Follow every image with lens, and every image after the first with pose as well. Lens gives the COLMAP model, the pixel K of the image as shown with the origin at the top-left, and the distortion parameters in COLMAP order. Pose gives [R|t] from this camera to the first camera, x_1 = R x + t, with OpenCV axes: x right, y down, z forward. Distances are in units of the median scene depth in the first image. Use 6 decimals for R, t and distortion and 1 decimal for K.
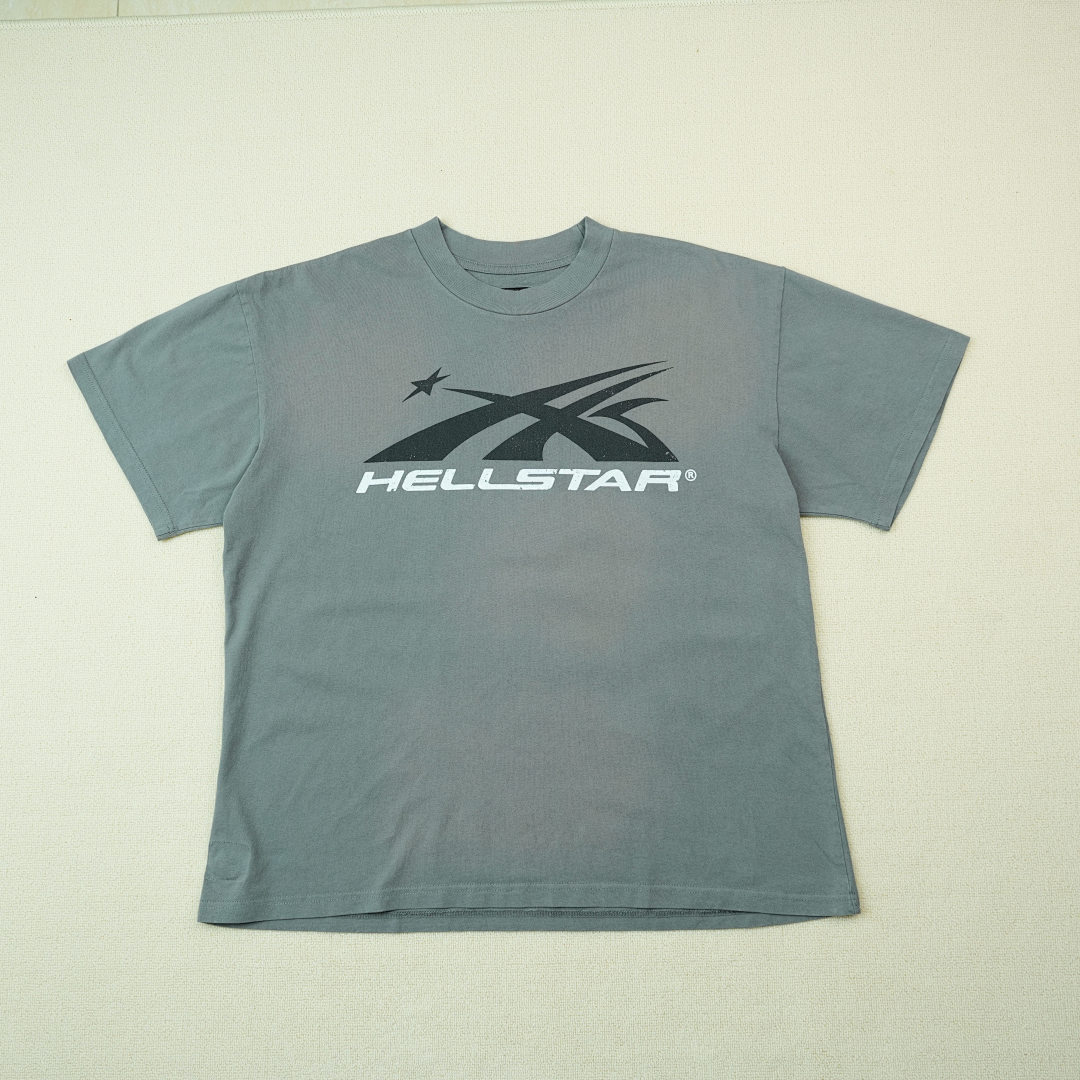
lens RADIAL K [[1094.8, 0, 543.8], [0, 1094.8, 543.1], [0, 0, 1]] dist [-0.017354, 0.019619]
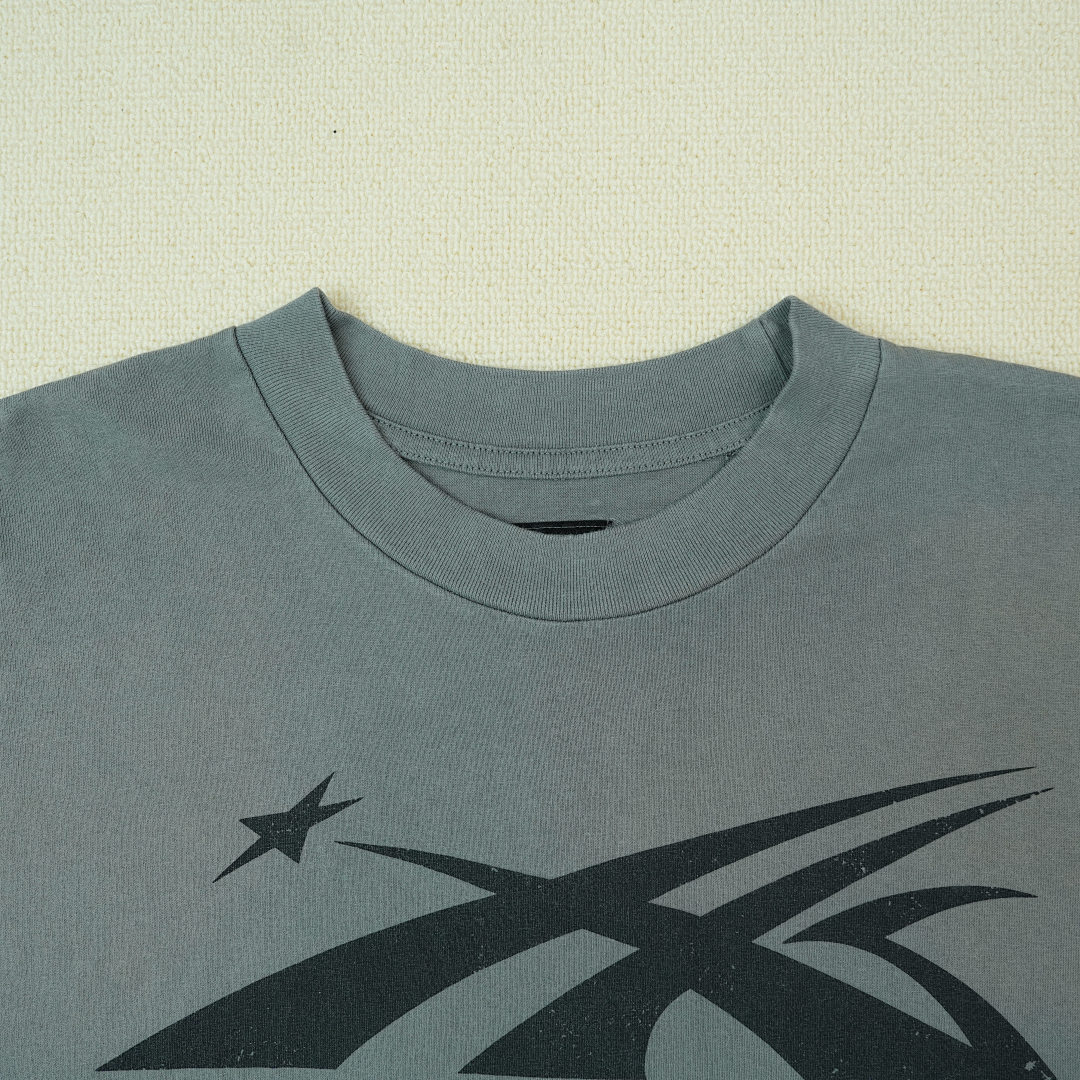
lens RADIAL K [[1094.8, 0, 543.8], [0, 1094.8, 543.1], [0, 0, 1]] dist [-0.017354, 0.019619]
pose [[0.999909, 0.010964, 0.007800, -0.035212], [-0.011822, 0.992690, 0.120111, -0.271580], [-0.006426, -0.120192, 0.992730, 0.696475]]
